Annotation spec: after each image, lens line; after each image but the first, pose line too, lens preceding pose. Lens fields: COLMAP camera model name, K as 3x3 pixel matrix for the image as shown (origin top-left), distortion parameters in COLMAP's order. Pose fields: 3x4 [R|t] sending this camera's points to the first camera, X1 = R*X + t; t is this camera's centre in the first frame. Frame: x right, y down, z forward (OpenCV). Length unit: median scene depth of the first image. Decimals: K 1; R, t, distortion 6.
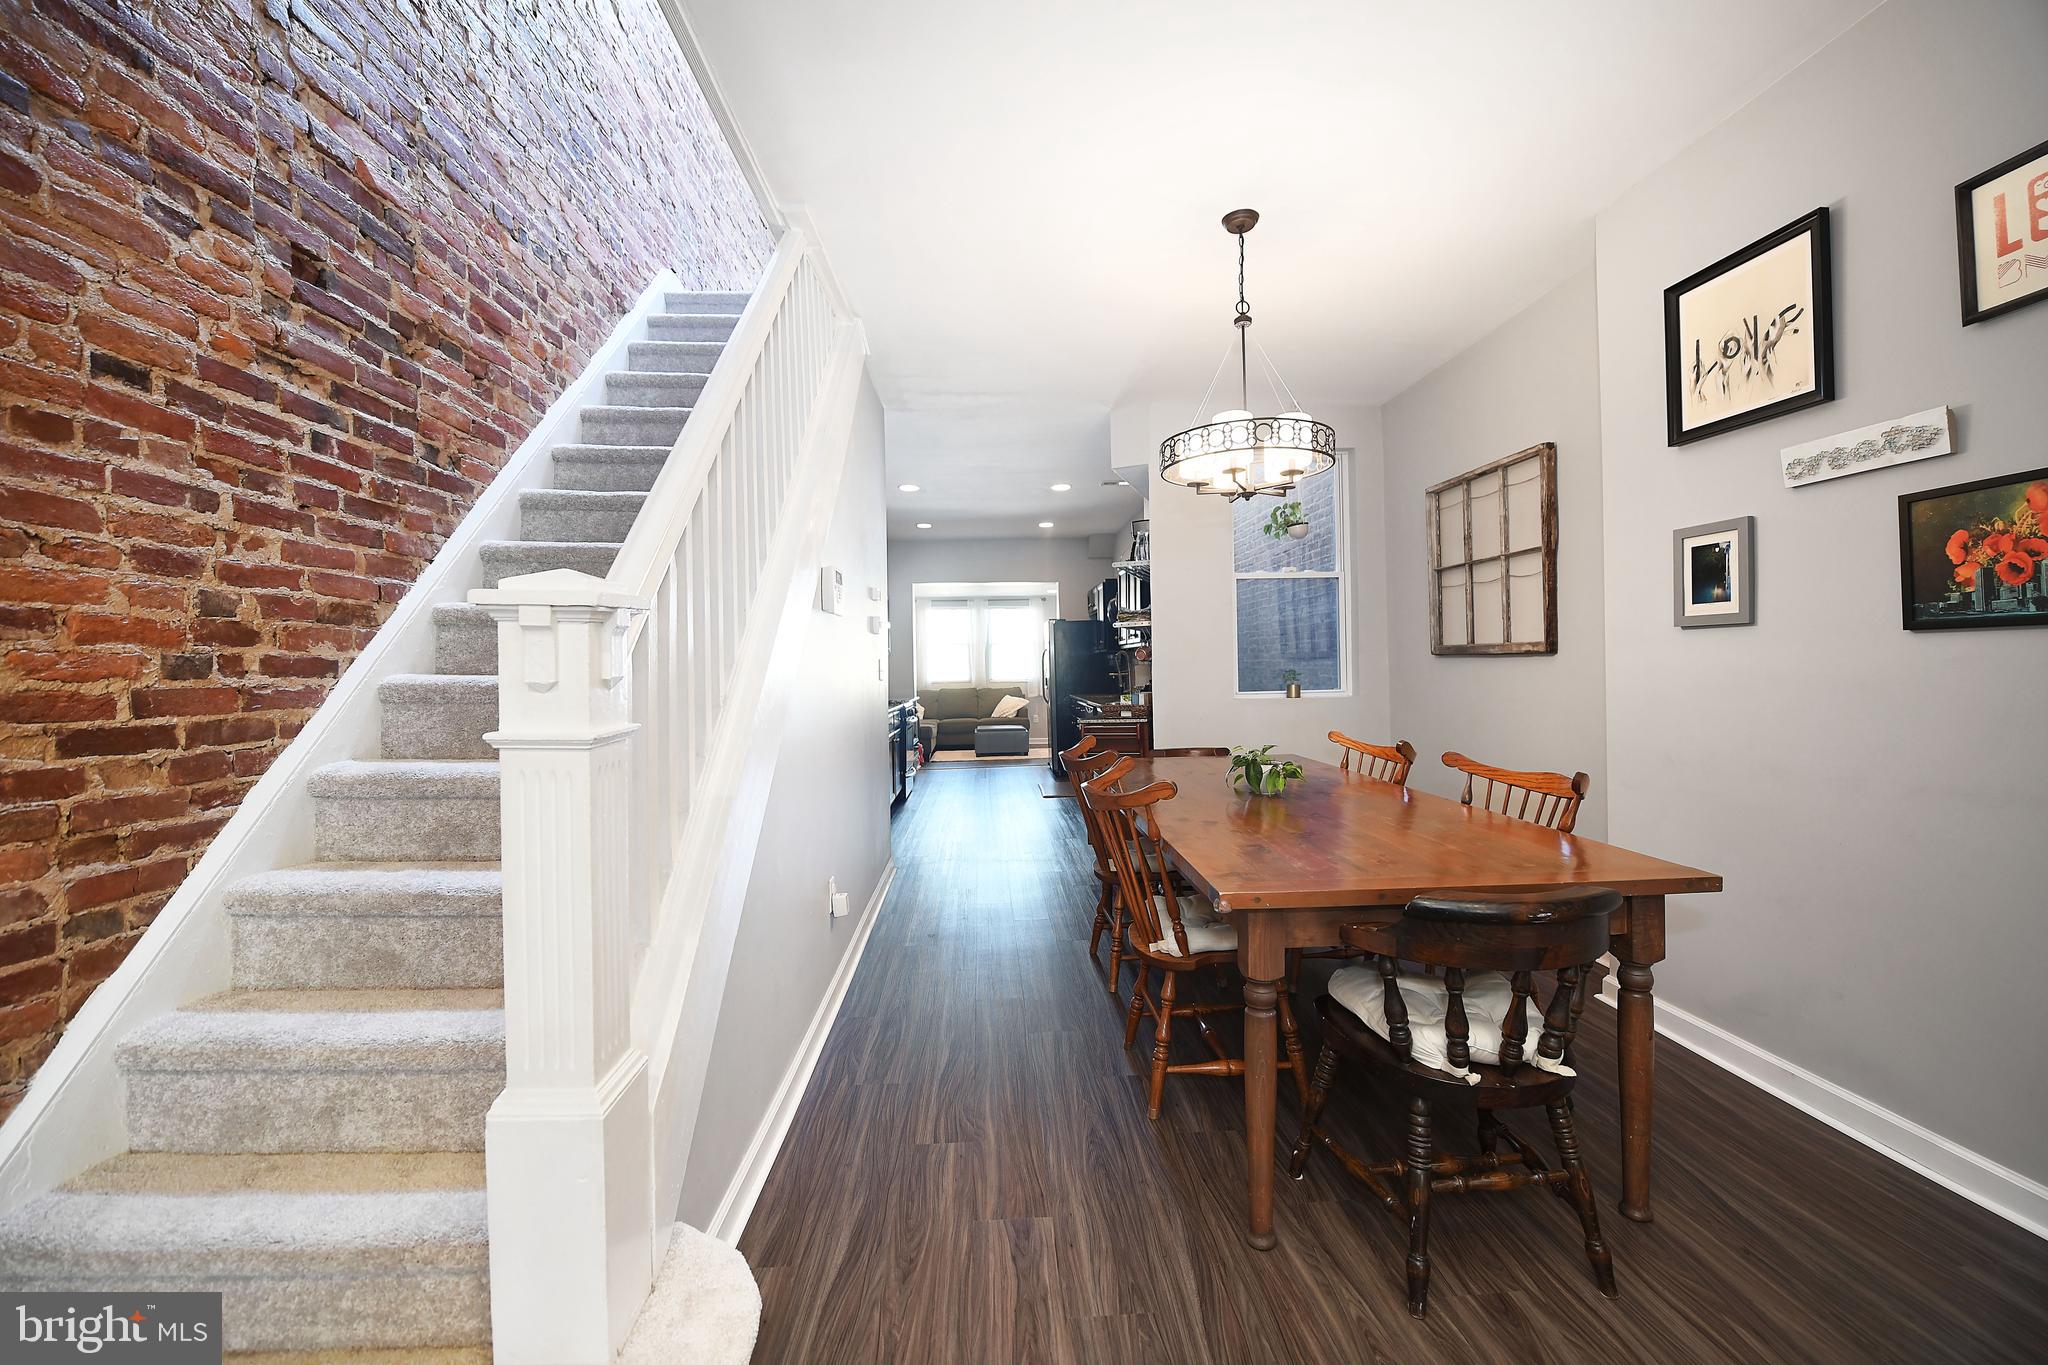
lens RADIAL K [[837.0, 0, 1028.8], [0, 837.0, 669.3], [0, 0, 1]] dist [-0.002885, -0.000251]
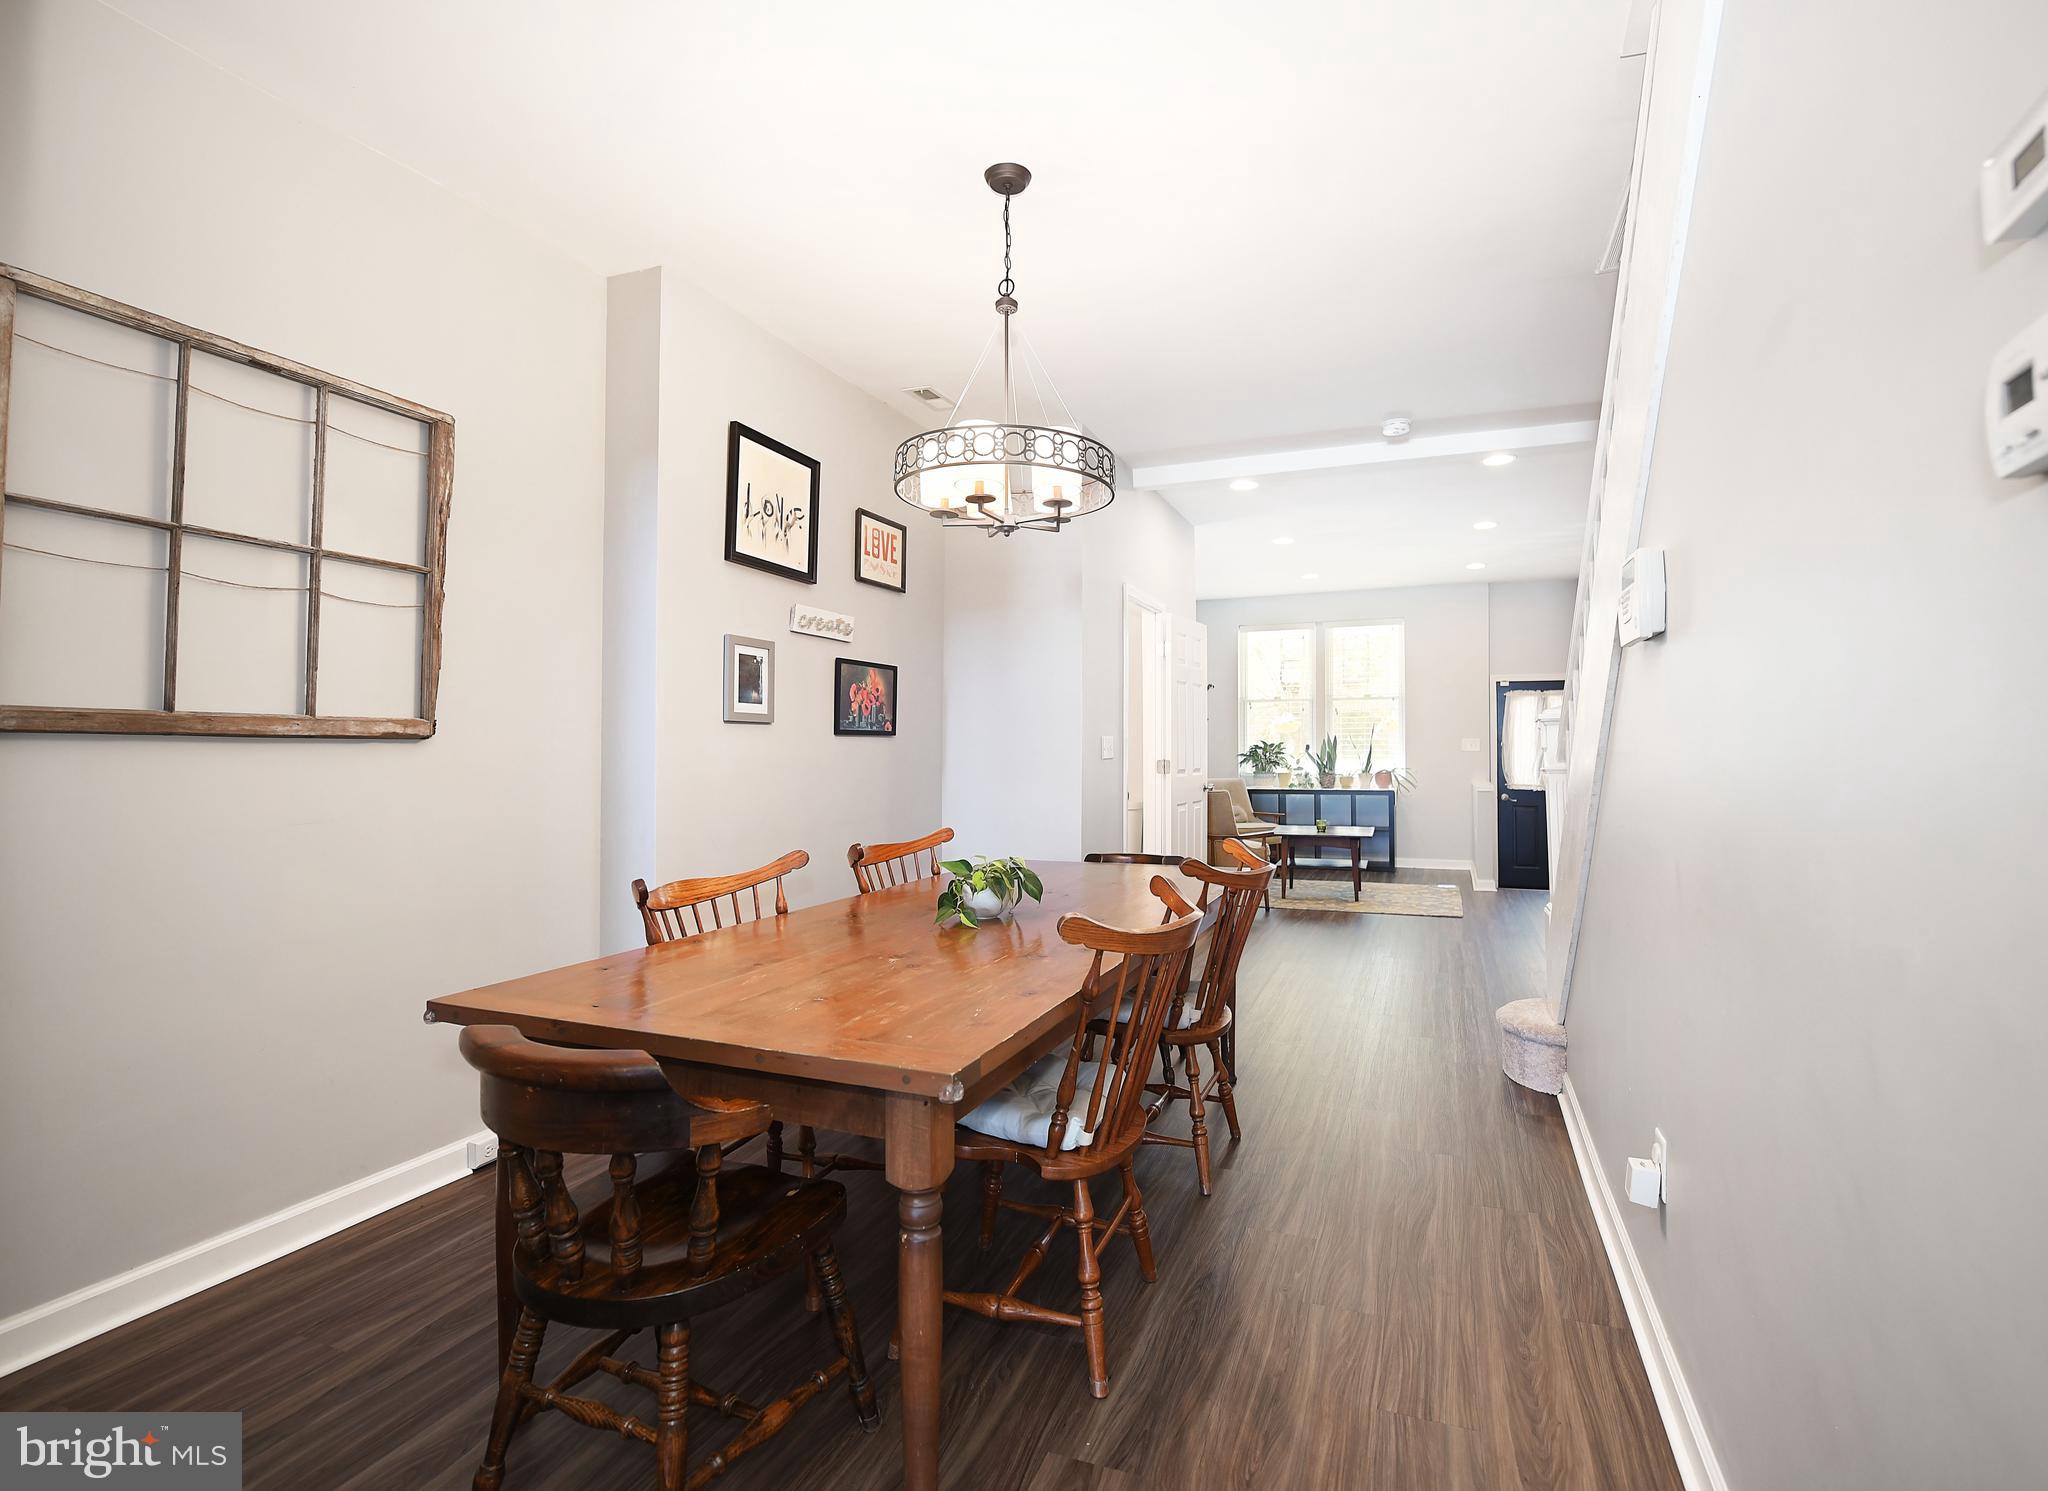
lens RADIAL K [[974.2, 0, 1069.2], [0, 974.2, 727.4], [0, 0, 1]] dist [-0.009346, -0.000277]
pose [[-0.914914, 0.029900, 0.402541, -0.180144], [0.020607, 0.999412, -0.027398, 0.003513], [-0.403123, -0.016772, -0.914992, 2.212400]]
